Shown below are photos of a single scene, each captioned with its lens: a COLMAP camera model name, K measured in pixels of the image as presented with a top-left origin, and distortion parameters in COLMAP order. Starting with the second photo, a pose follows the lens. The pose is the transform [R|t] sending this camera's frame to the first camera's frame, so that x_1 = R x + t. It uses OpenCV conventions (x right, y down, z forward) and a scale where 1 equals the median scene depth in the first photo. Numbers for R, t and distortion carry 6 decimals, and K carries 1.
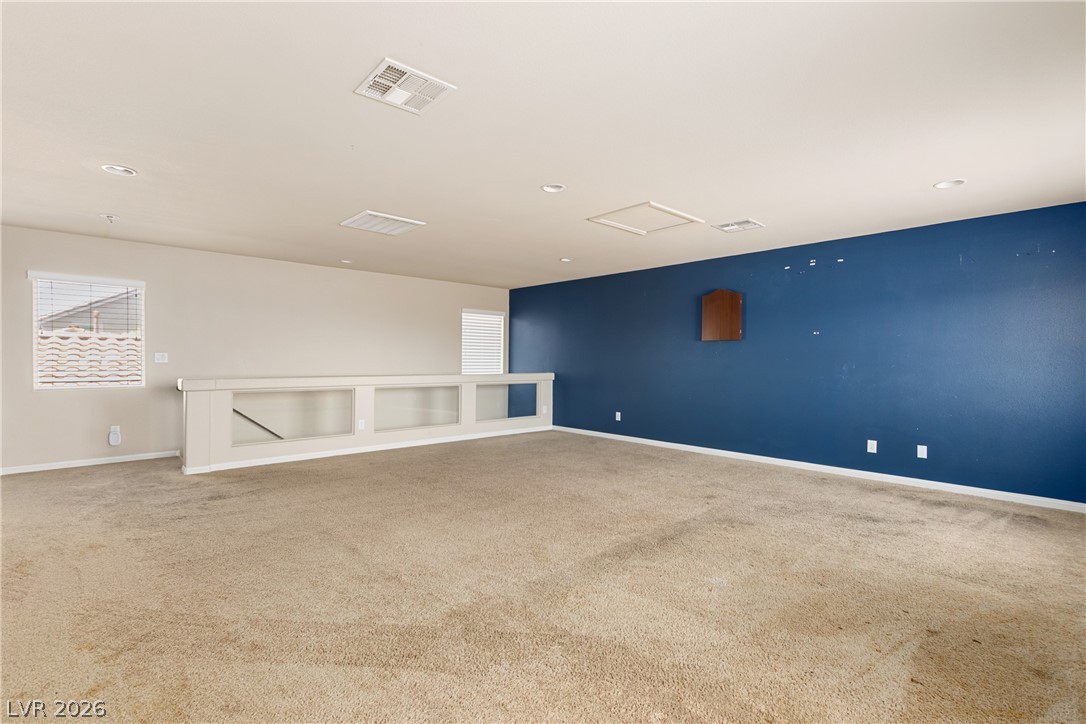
lens RADIAL K [[502.9, 0, 537.9], [0, 502.9, 363.6], [0, 0, 1]] dist [0.012681, -0.005203]
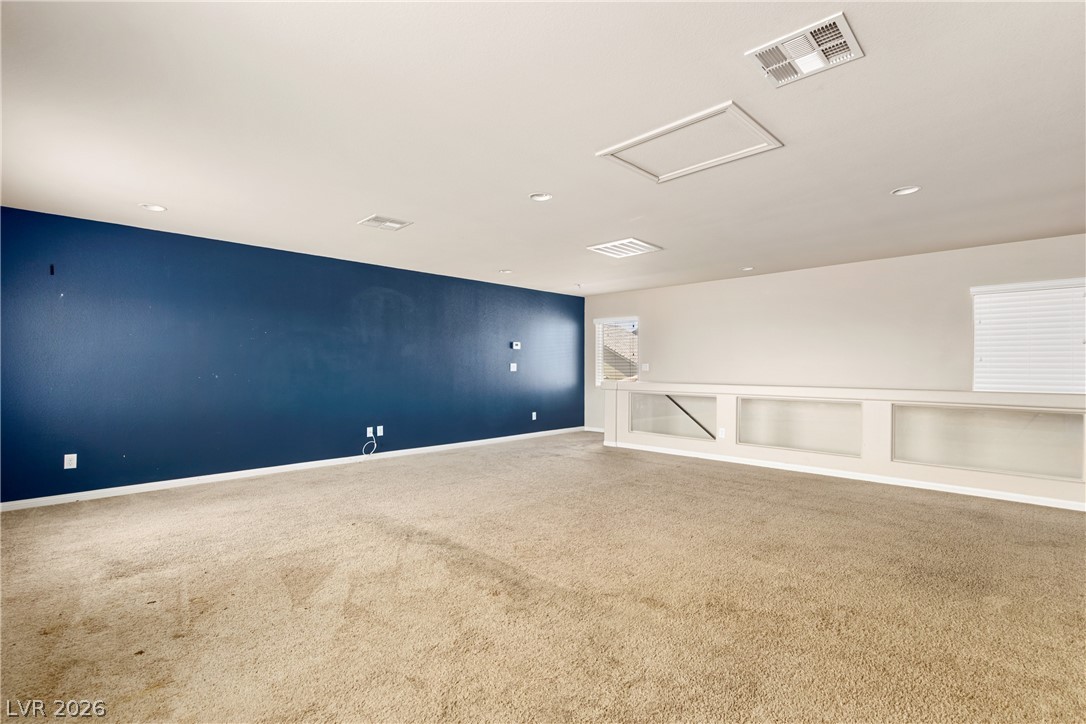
lens RADIAL K [[502.9, 0, 539.0], [0, 502.9, 362.6], [0, 0, 1]] dist [0.012681, -0.005203]
pose [[0.039147, -0.017004, -0.999089, 0.539826], [-0.010847, 0.999789, -0.017441, 0.002507], [0.999175, 0.011520, 0.038954, 0.497878]]
